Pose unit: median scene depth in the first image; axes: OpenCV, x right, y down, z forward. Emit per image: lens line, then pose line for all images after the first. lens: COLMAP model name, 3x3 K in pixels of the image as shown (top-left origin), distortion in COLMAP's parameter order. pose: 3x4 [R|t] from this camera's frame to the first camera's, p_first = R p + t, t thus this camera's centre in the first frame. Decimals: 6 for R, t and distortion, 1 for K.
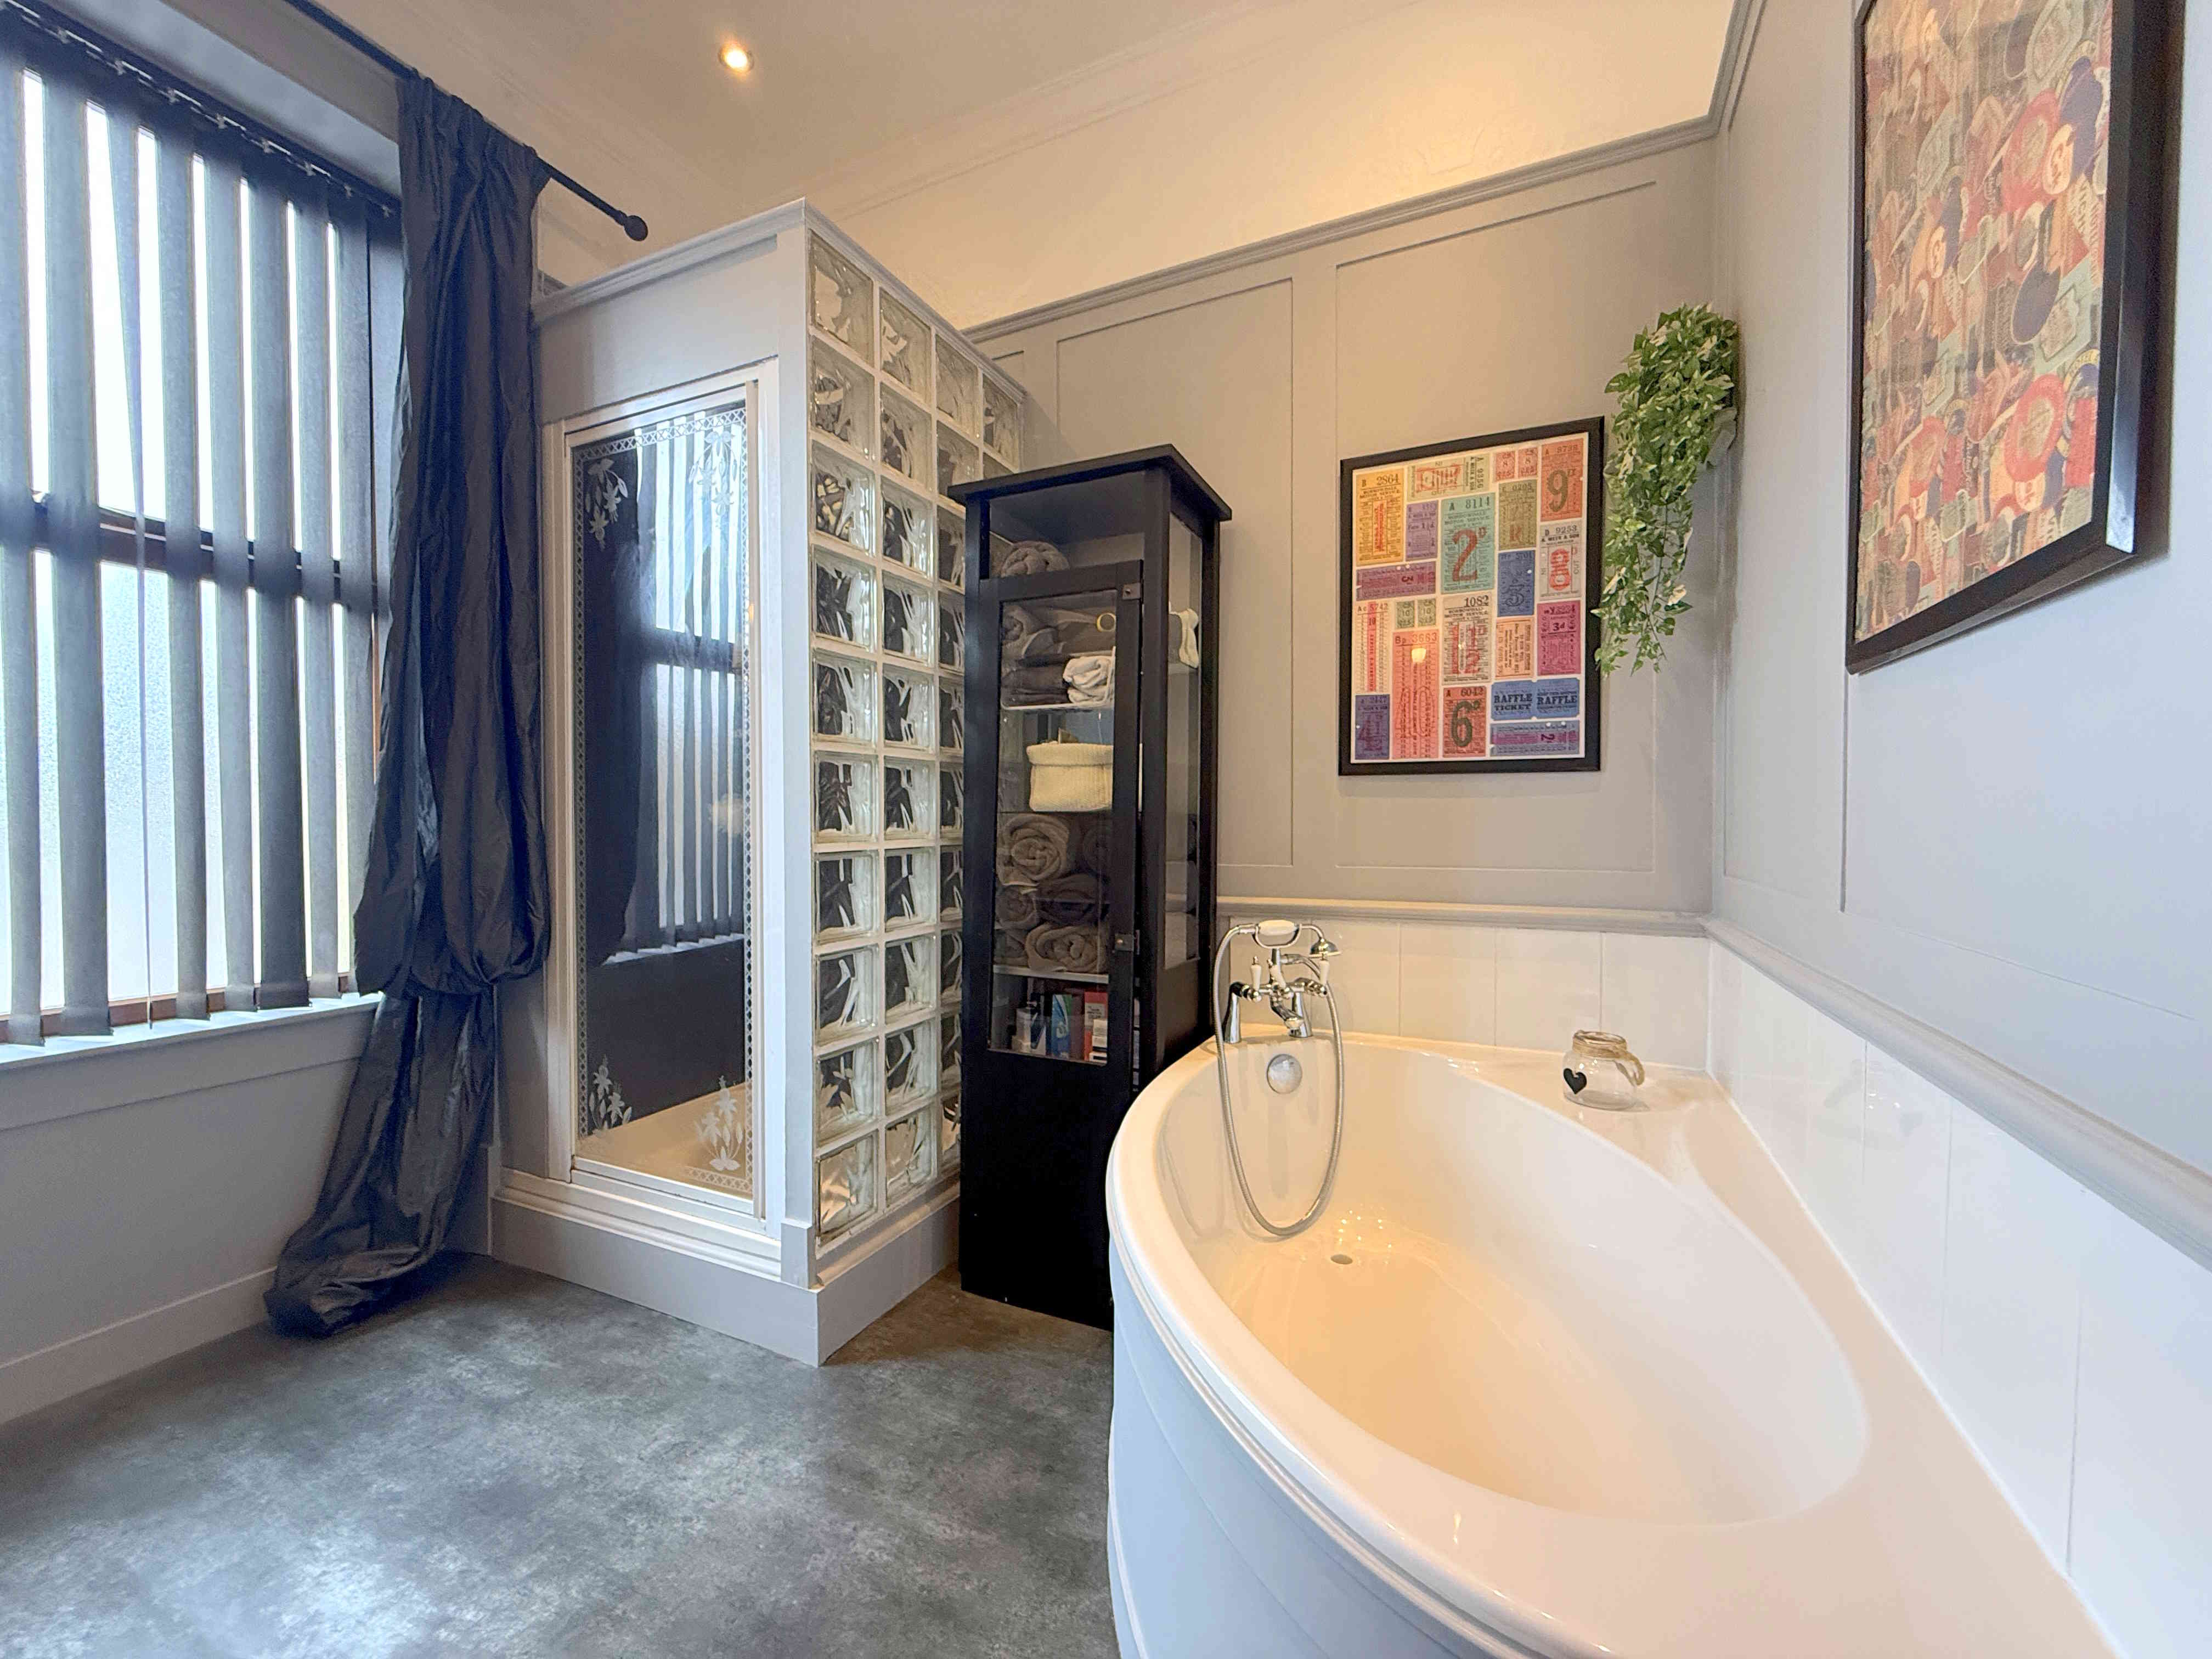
lens RADIAL K [[881.4, 0, 1101.5], [0, 881.4, 830.1], [0, 0, 1]] dist [-0.001029, 0.000759]
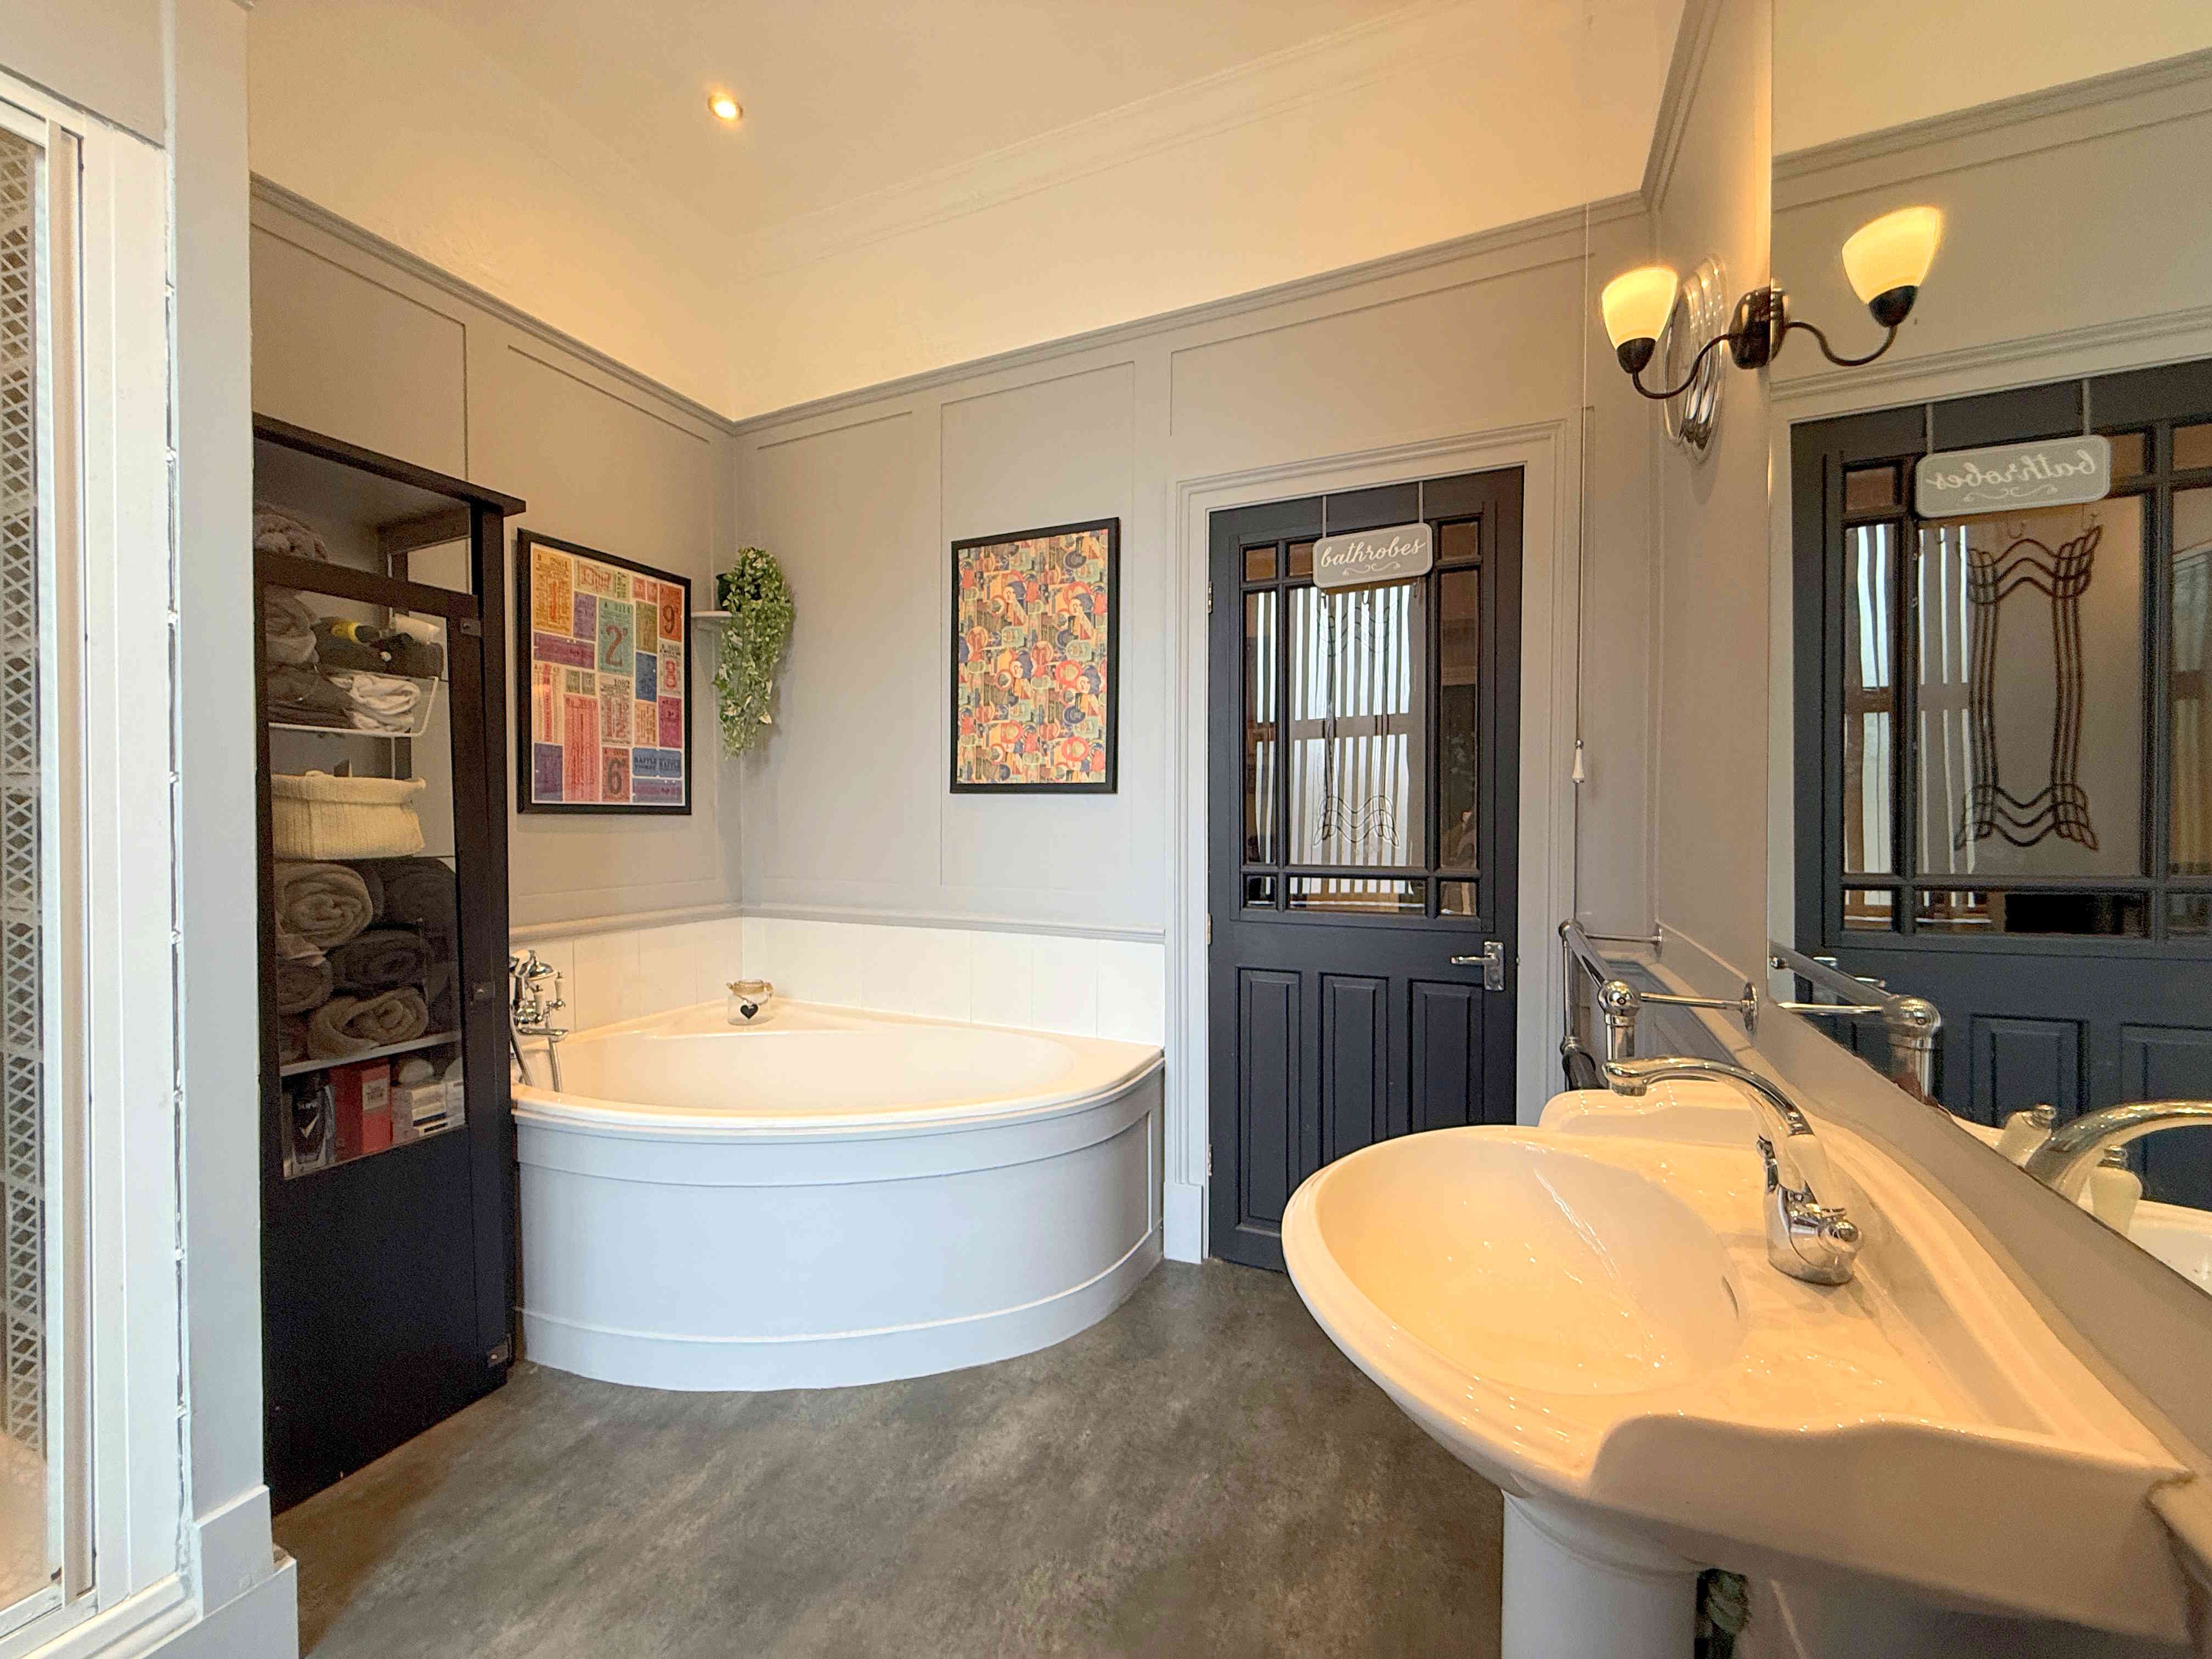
lens RADIAL K [[881.4, 0, 1099.7], [0, 881.4, 827.5], [0, 0, 1]] dist [-0.001029, 0.000759]
pose [[-0.021477, -0.011058, 0.999708, -0.896915], [0.012893, 0.999853, 0.011337, -0.051349], [-0.999686, 0.013133, -0.021331, 0.319866]]
